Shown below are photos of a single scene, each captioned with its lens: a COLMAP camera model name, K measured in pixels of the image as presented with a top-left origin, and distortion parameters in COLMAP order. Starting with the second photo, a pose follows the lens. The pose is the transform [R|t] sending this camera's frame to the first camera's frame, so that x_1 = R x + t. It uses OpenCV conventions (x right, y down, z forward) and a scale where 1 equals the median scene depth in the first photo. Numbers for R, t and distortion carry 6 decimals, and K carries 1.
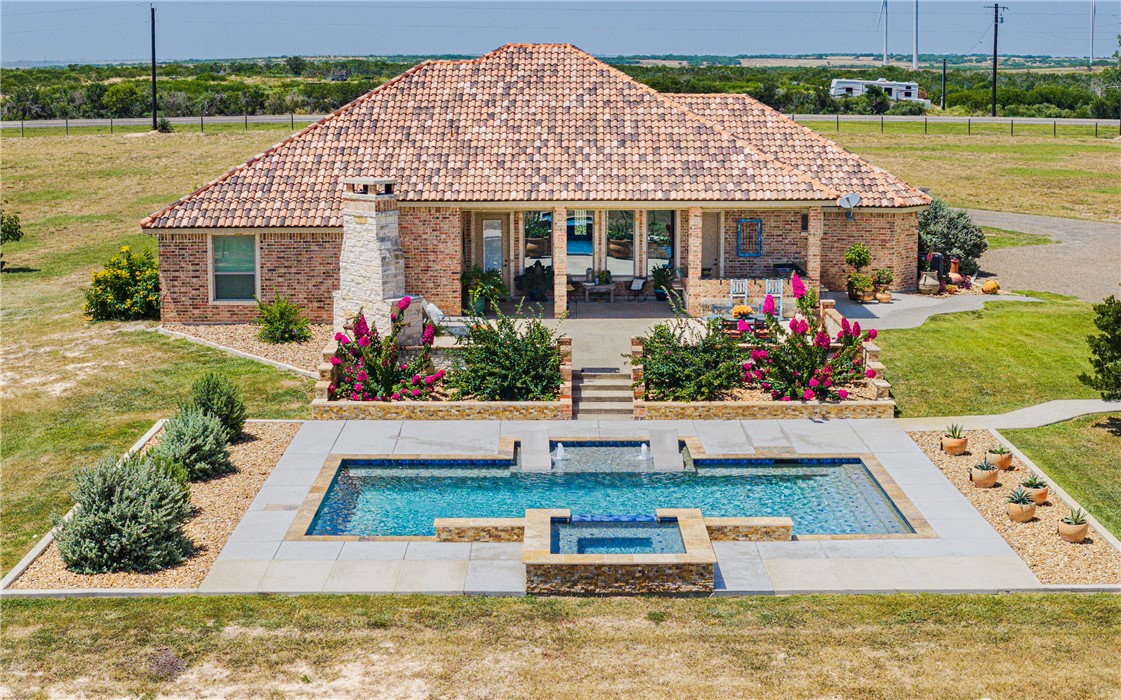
lens RADIAL K [[1553.0, 0, 560.5], [0, 1553.0, 350.0], [0, 0, 1]] dist [-0.138841, 0.053248]
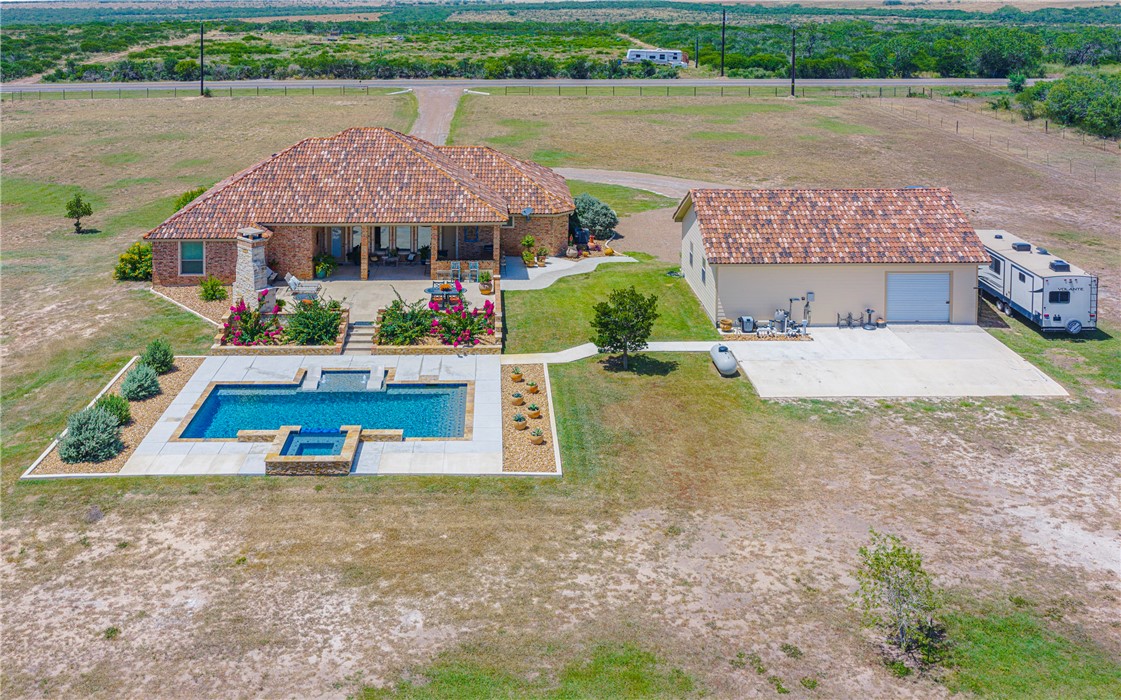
lens RADIAL K [[916.6, 0, 474.4], [0, 916.6, 138.1], [0, 0, 1]] dist [0.000145, 0.000853]
pose [[0.999336, 0.021127, 0.029685, 0.139011], [-0.018238, 0.995365, -0.094423, -0.127040], [-0.031542, 0.093819, 0.995090, -0.238863]]
